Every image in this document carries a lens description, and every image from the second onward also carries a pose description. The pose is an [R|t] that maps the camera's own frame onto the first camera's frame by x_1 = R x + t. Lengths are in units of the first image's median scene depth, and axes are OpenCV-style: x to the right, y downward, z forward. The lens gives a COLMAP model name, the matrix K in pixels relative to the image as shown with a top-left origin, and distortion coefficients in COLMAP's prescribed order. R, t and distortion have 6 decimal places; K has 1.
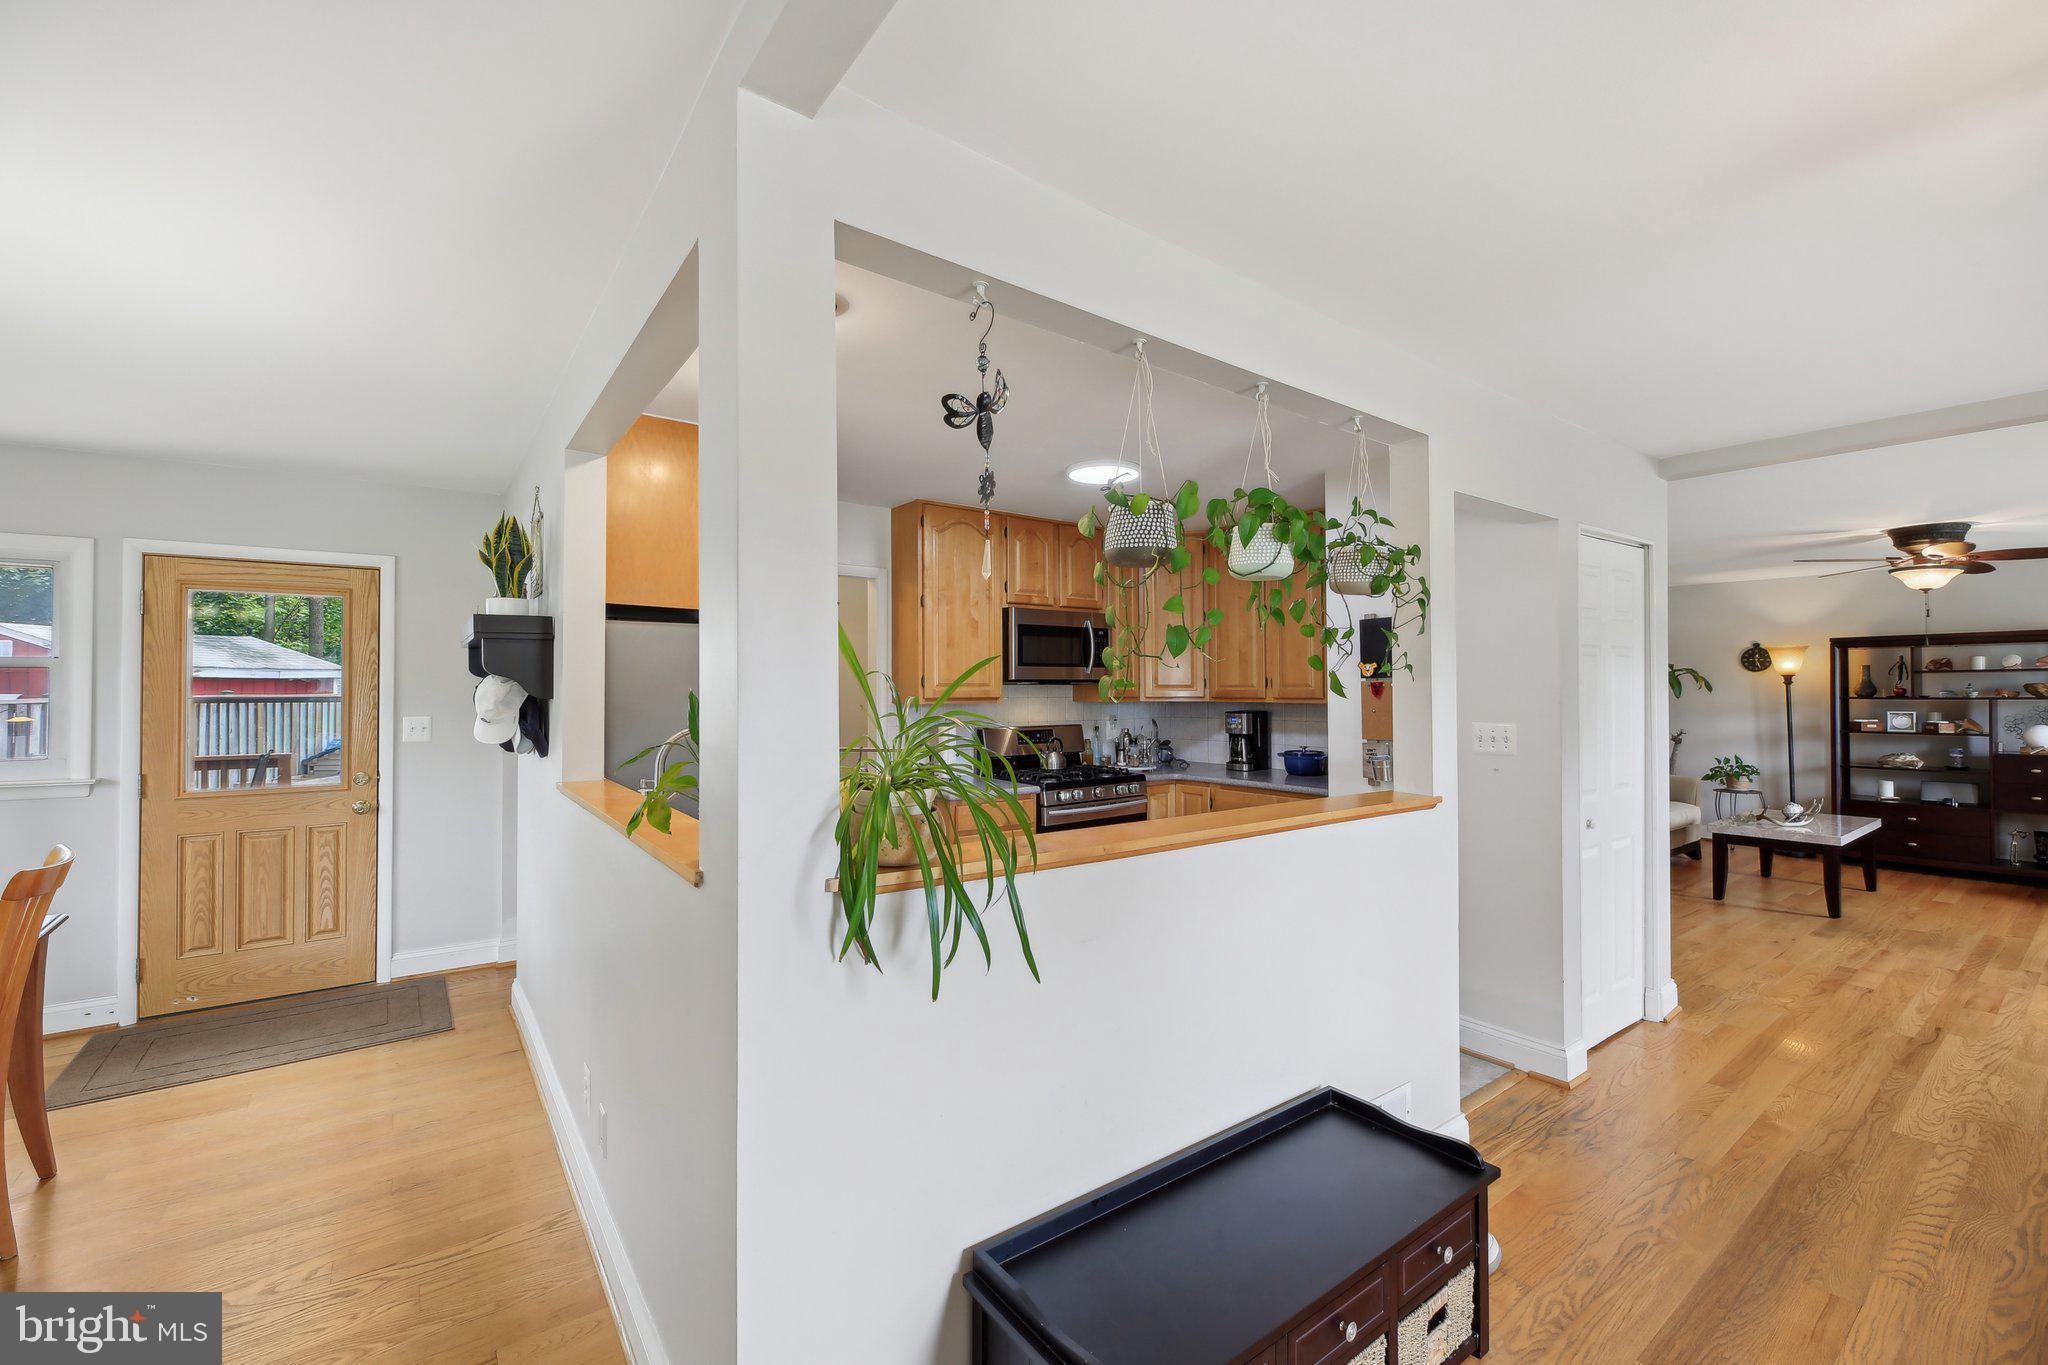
lens RADIAL K [[831.1, 0, 1010.9], [0, 831.1, 685.4], [0, 0, 1]] dist [-0.002309, -0.002929]
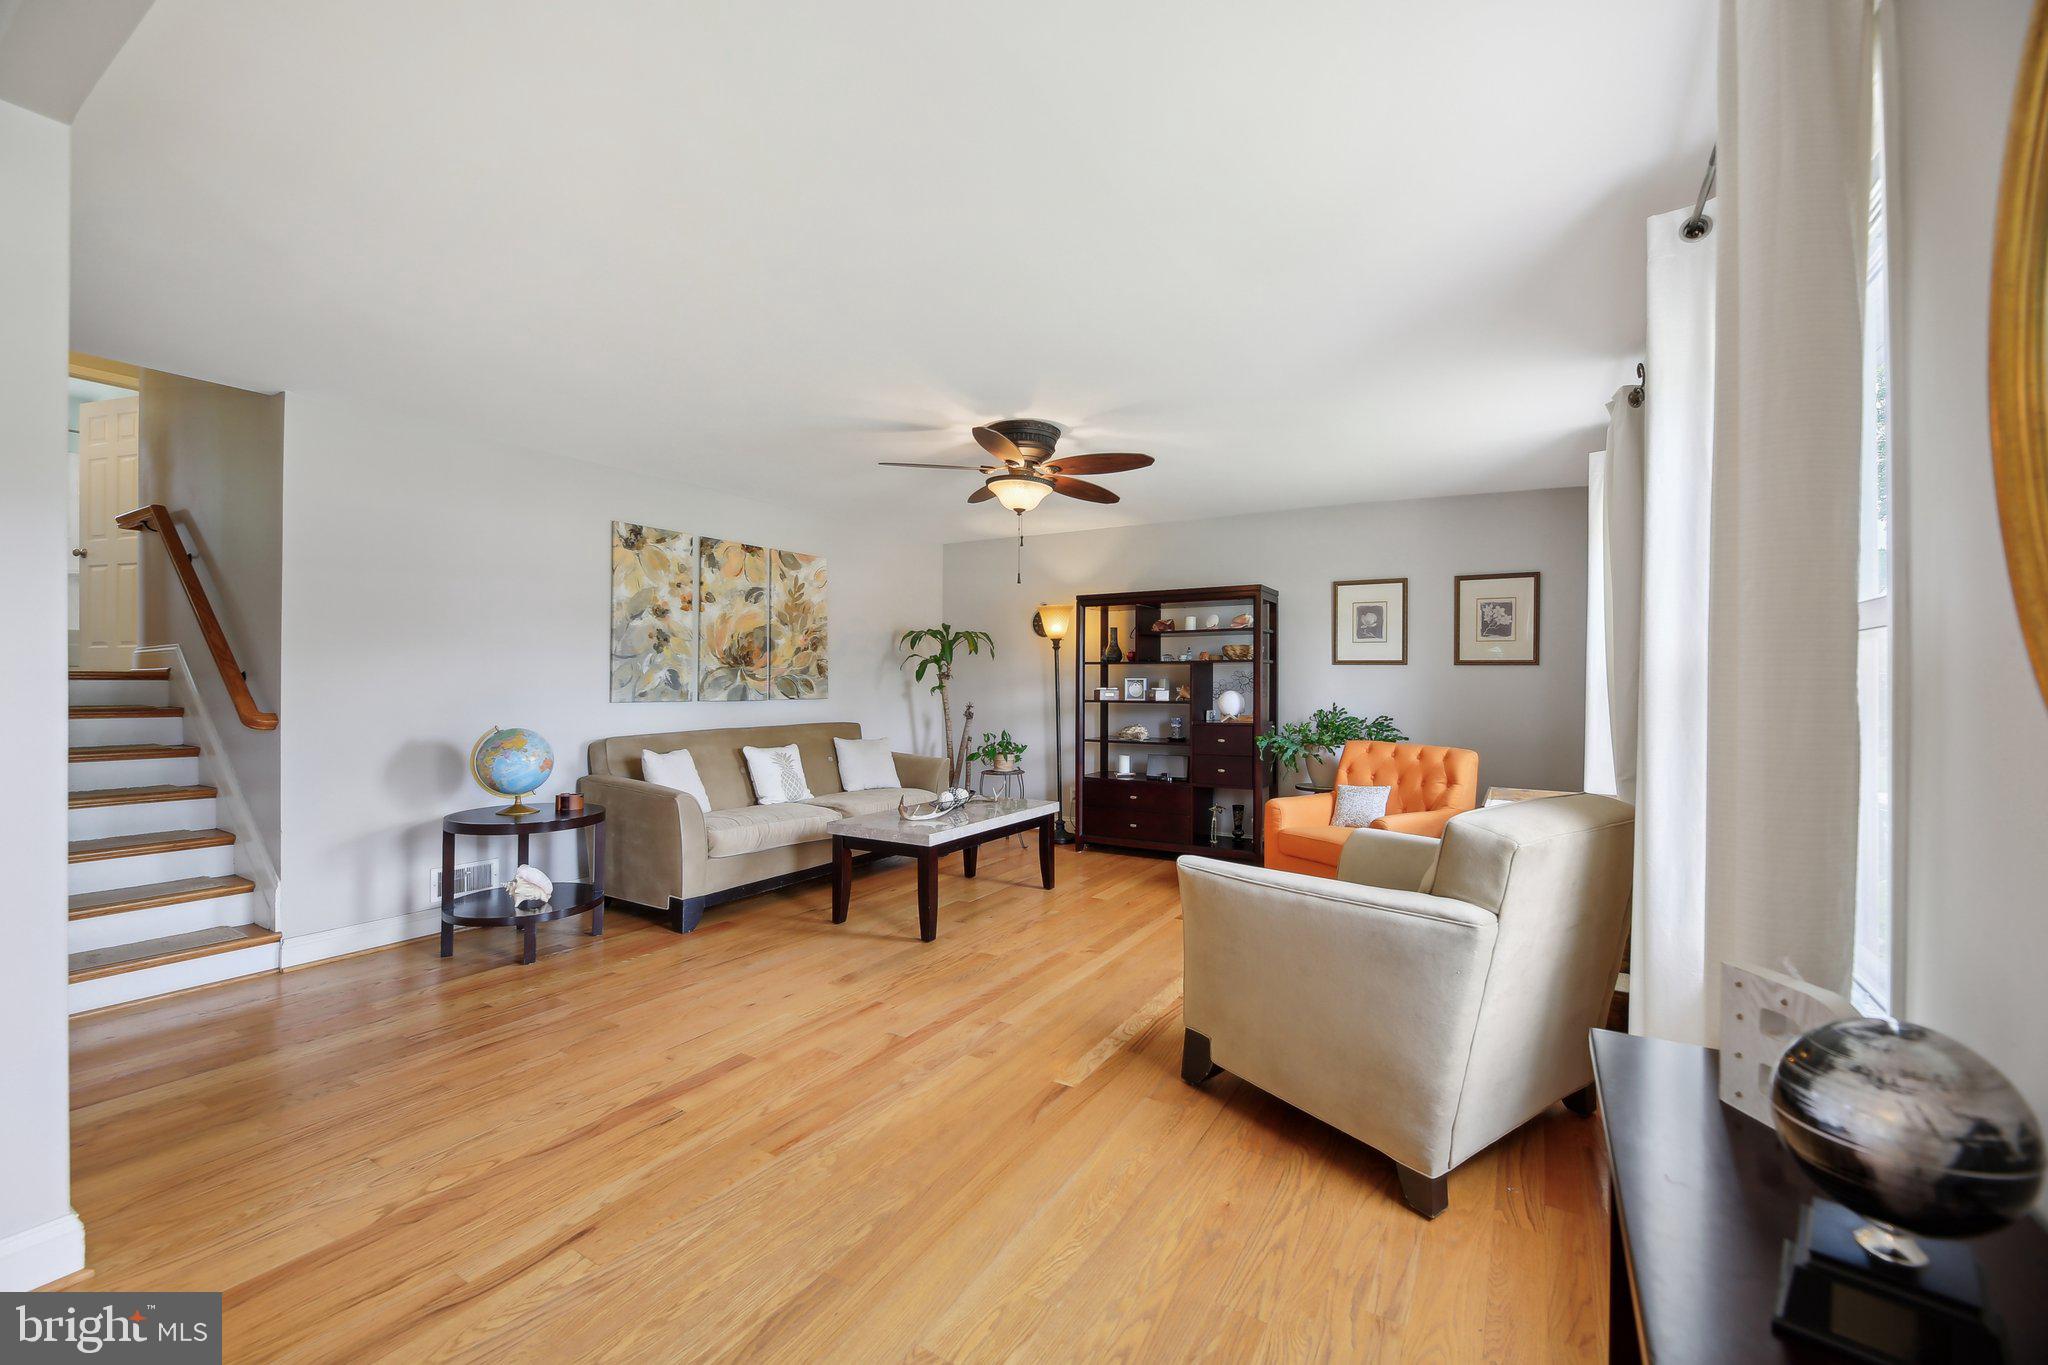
lens RADIAL K [[831.1, 0, 1018.6], [0, 831.1, 678.9], [0, 0, 1]] dist [-0.002309, -0.002929]
pose [[0.923540, 0.004393, 0.383477, 0.626341], [-0.005810, 0.999980, 0.002535, 0.031801], [-0.383459, -0.004569, 0.923547, 0.215724]]
